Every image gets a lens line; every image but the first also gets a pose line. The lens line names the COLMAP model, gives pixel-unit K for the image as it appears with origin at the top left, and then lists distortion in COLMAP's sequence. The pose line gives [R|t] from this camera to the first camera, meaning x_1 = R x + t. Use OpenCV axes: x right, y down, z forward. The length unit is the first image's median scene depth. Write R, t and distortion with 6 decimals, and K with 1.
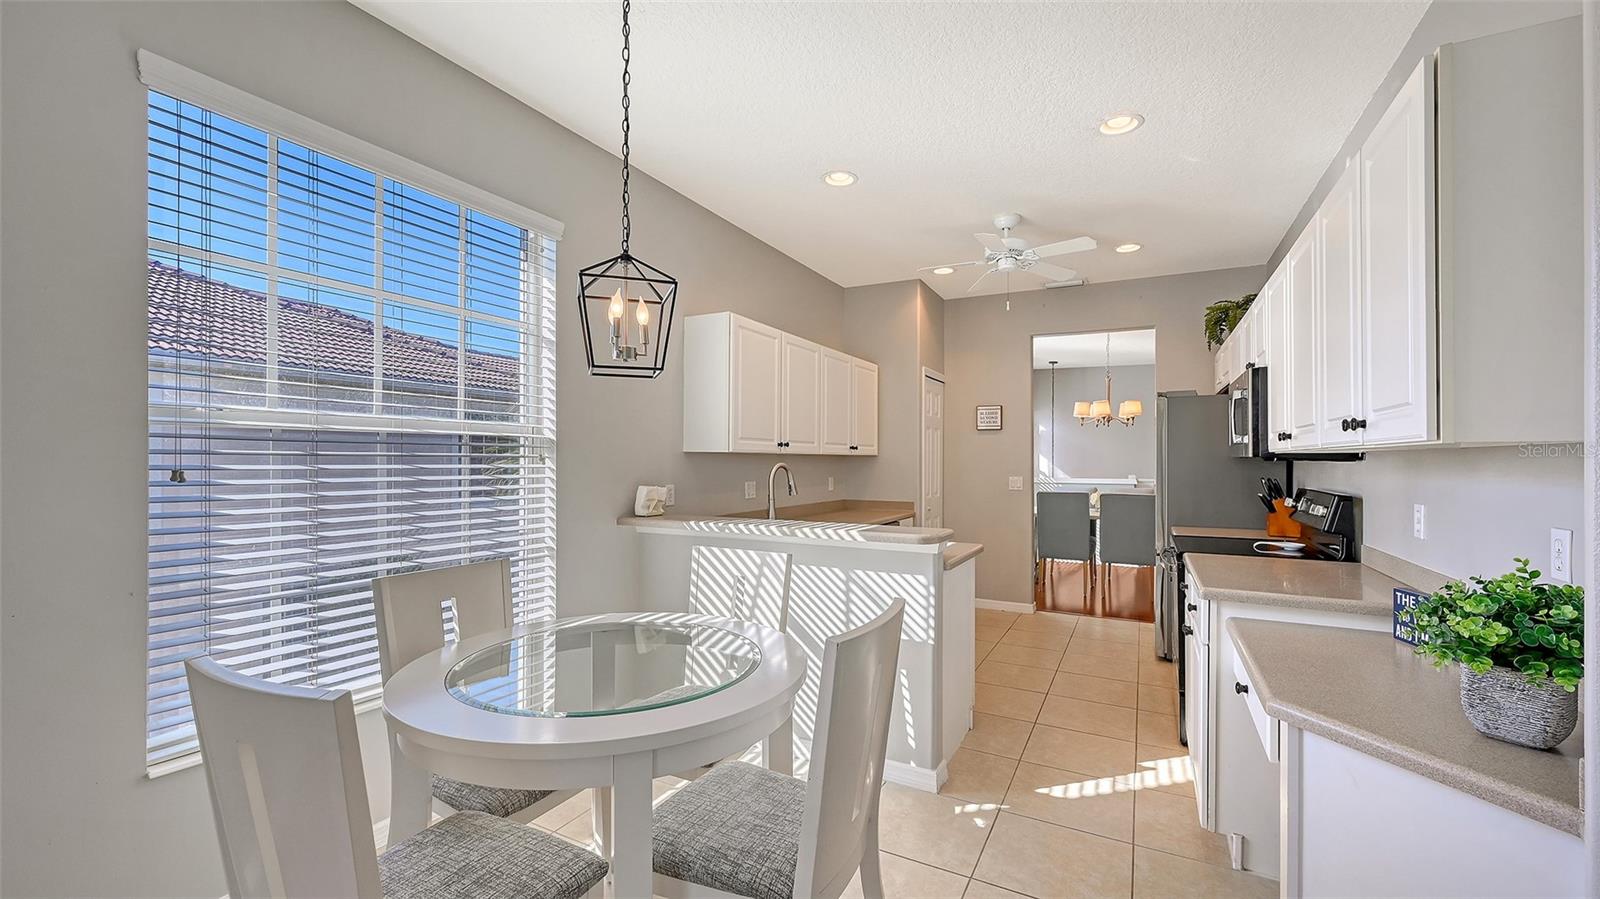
lens RADIAL K [[636.9, 0, 790.9], [0, 636.9, 446.2], [0, 0, 1]] dist [-0.000483, -0.000393]
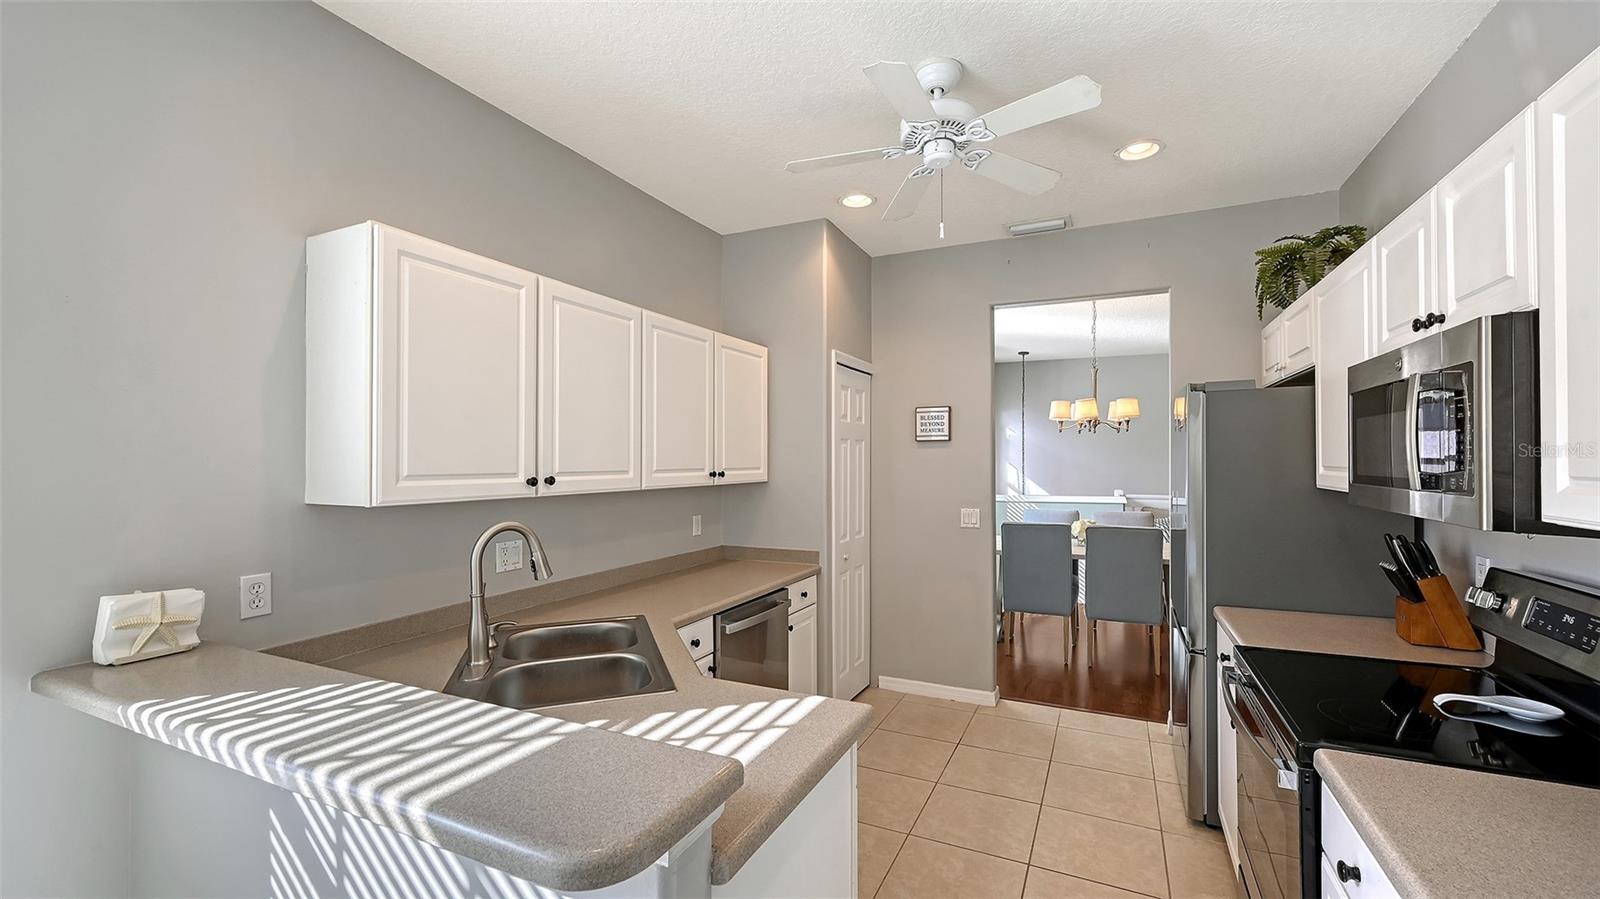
lens RADIAL K [[636.9, 0, 795.3], [0, 636.9, 460.6], [0, 0, 1]] dist [-0.000483, -0.000393]
pose [[0.998899, -0.011409, 0.045511, 0.134859], [0.010481, 0.999733, 0.020590, -0.021452], [-0.045734, -0.020091, 0.998752, 0.322695]]
